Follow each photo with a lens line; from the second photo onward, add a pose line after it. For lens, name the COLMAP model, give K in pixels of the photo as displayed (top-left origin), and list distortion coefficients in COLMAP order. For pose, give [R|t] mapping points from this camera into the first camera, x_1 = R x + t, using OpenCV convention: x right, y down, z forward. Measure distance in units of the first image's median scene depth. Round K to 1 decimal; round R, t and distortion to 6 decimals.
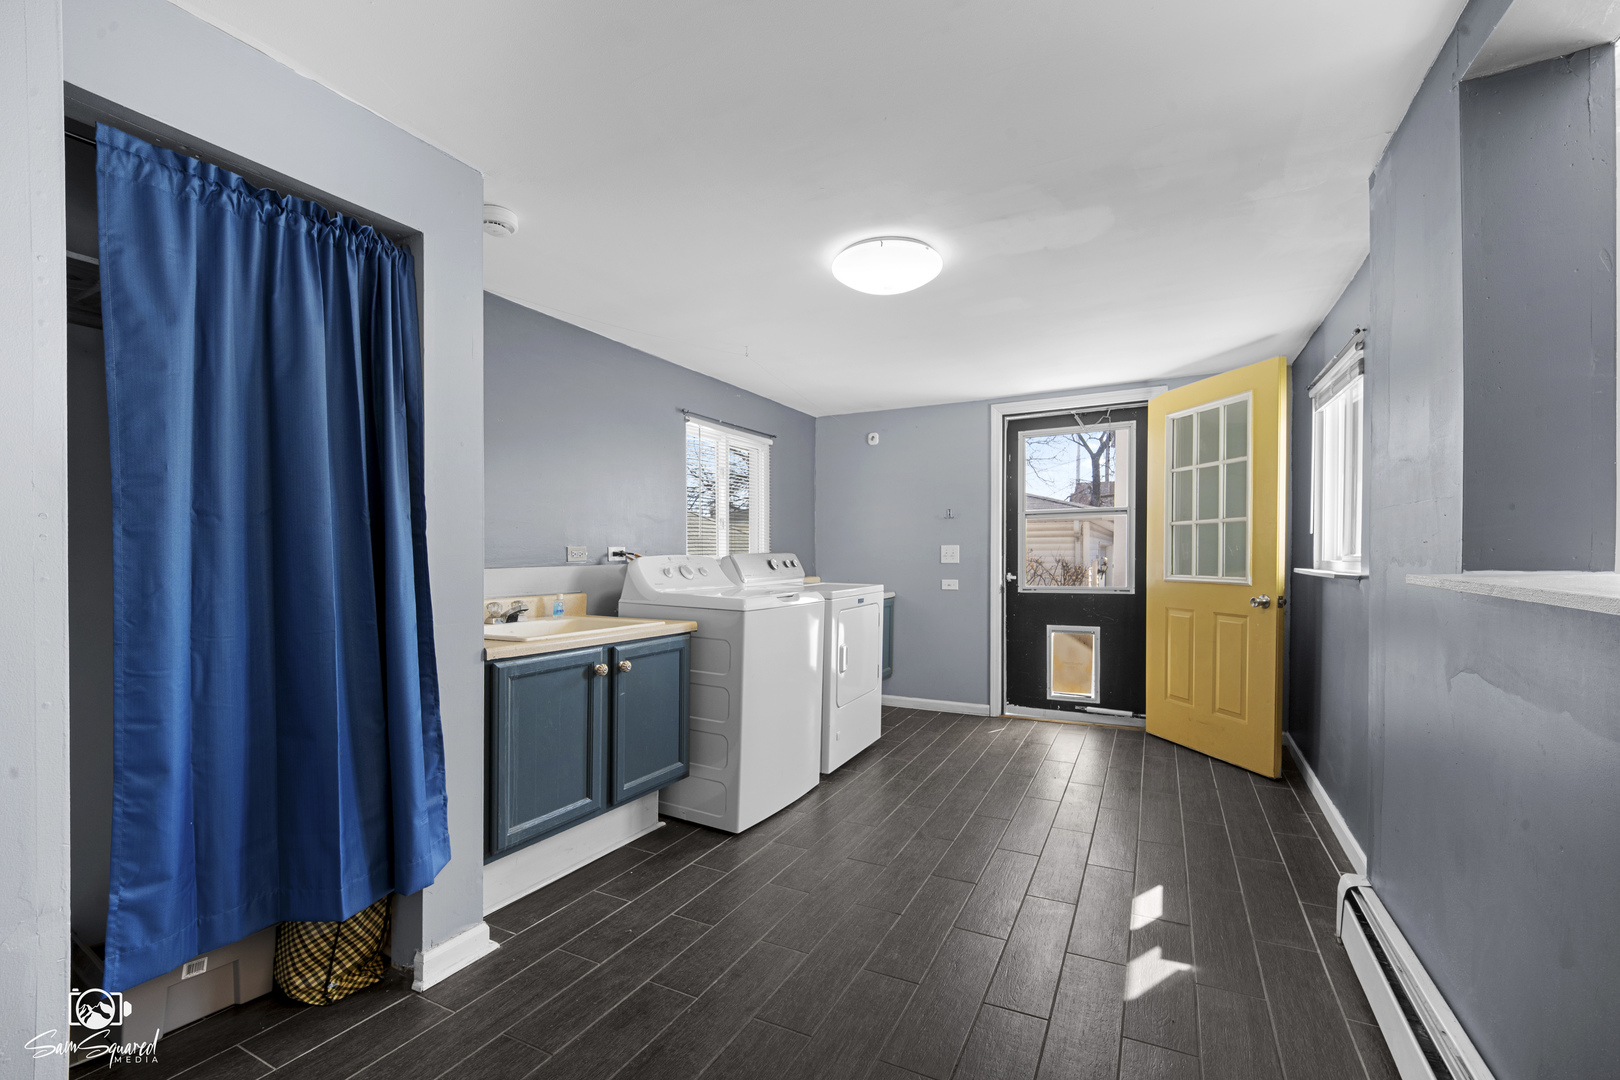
lens RADIAL K [[678.9, 0, 814.6], [0, 678.9, 556.8], [0, 0, 1]] dist [-0.001078, -0.000072]
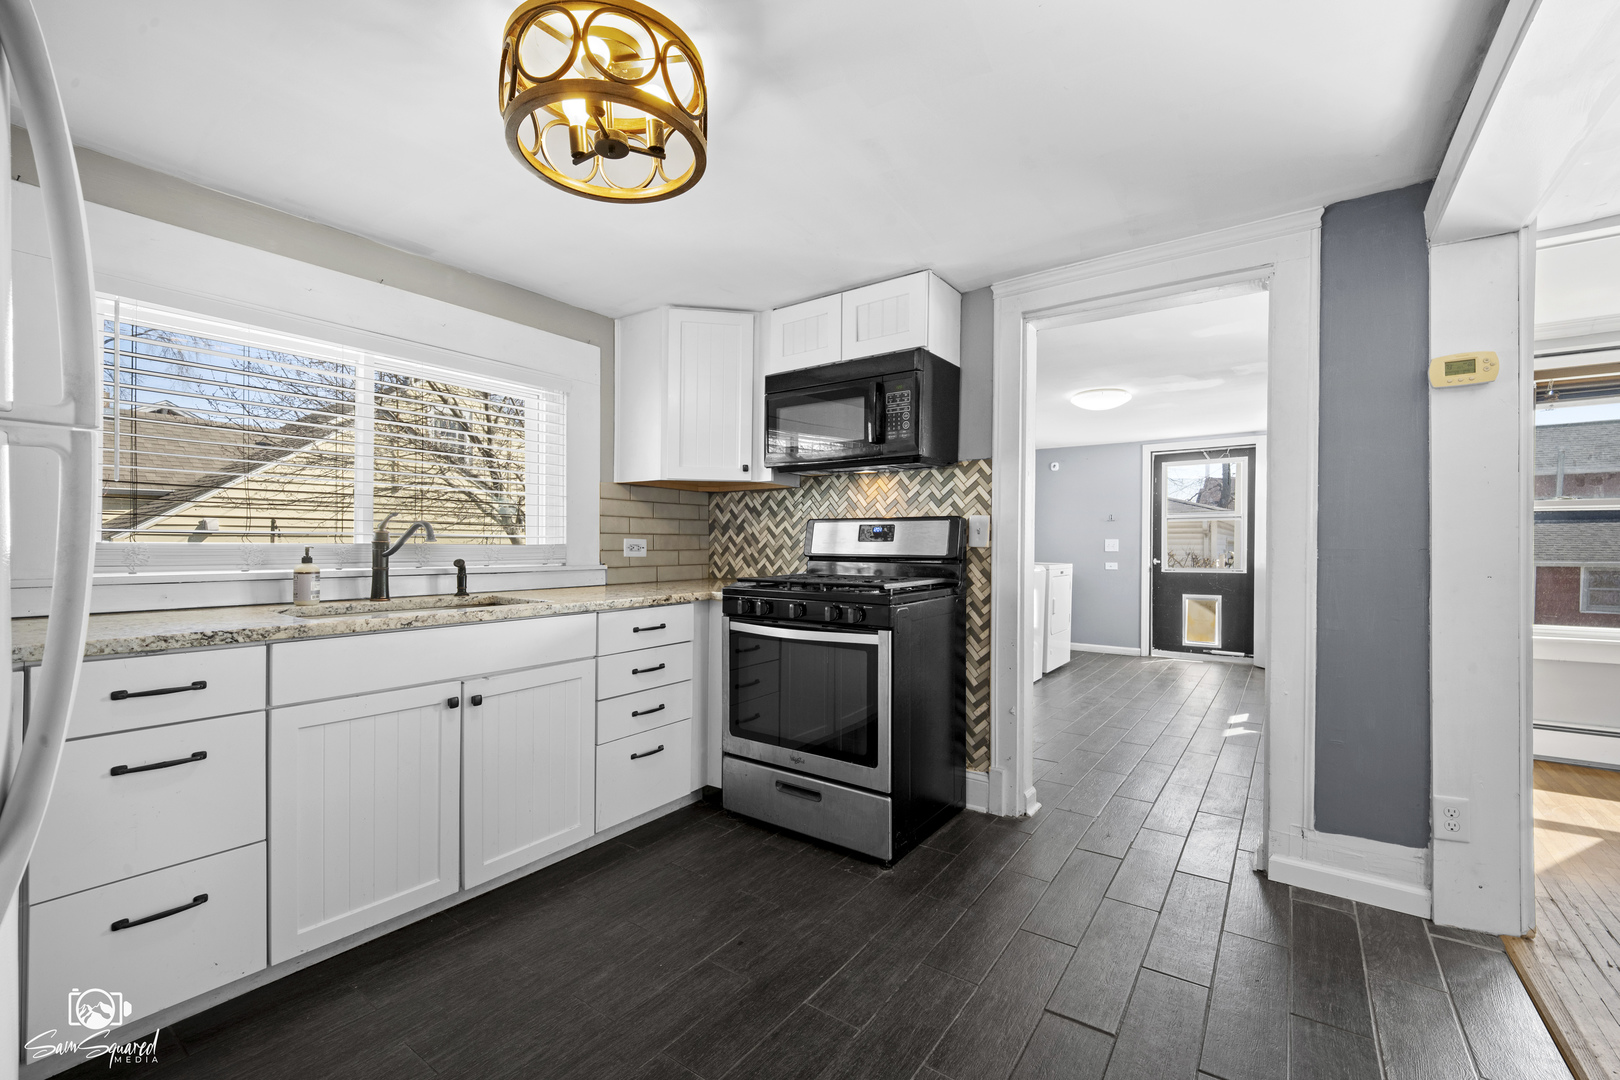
lens RADIAL K [[671.4, 0, 800.3], [0, 671.4, 543.1], [0, 0, 1]] dist [-0.016040, -0.000264]
pose [[0.984360, 0.007834, -0.175993, -0.214837], [-0.009769, 0.999901, -0.010130, 0.012390], [0.175896, 0.011691, 0.984339, -0.559557]]
